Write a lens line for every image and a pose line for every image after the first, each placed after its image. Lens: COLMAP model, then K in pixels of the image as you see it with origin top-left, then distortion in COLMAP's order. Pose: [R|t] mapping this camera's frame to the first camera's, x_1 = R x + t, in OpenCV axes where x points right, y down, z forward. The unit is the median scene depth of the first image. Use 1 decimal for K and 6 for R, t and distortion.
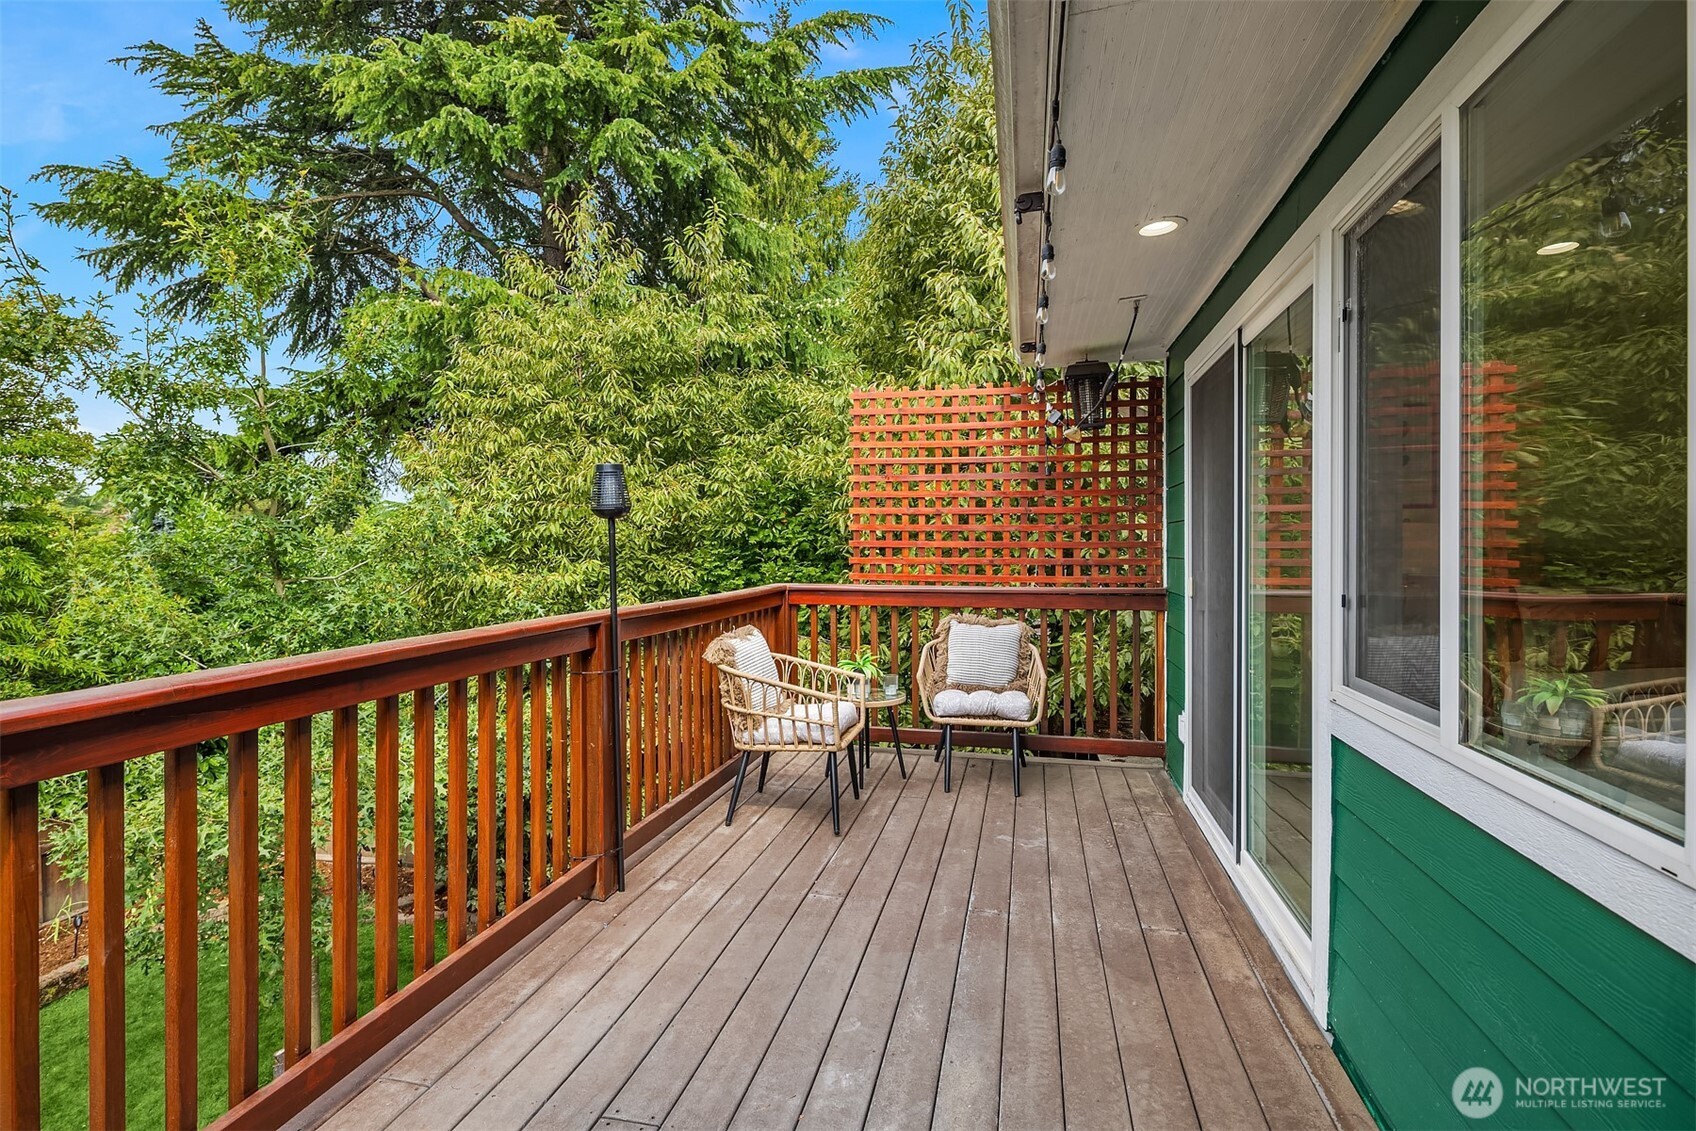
lens RADIAL K [[840.4, 0, 848.2], [0, 840.4, 555.8], [0, 0, 1]] dist [-0.005169, -0.002140]
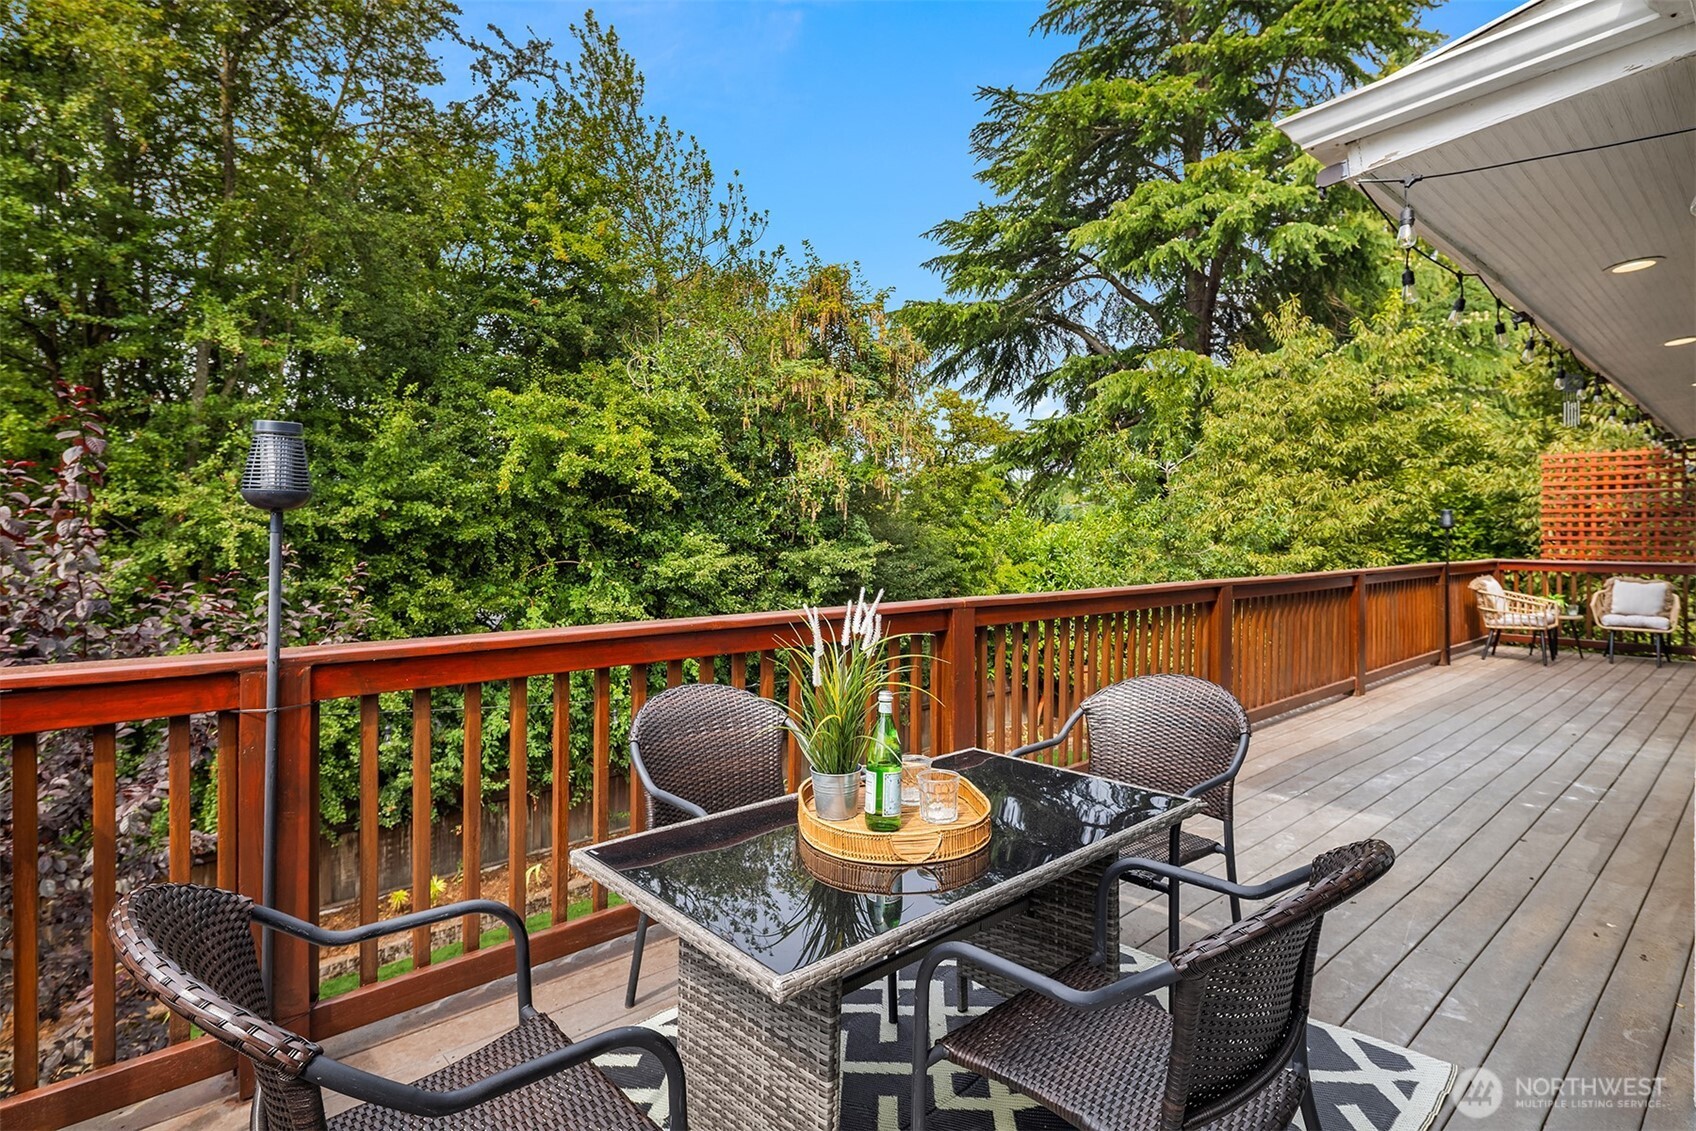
lens RADIAL K [[840.4, 0, 834.0], [0, 840.4, 531.8], [0, 0, 1]] dist [-0.005169, -0.002140]
pose [[0.799316, 0.001468, -0.600909, -0.077545], [-0.011563, 0.999849, -0.012938, 0.008258], [0.600800, 0.017290, 0.799213, -0.794525]]
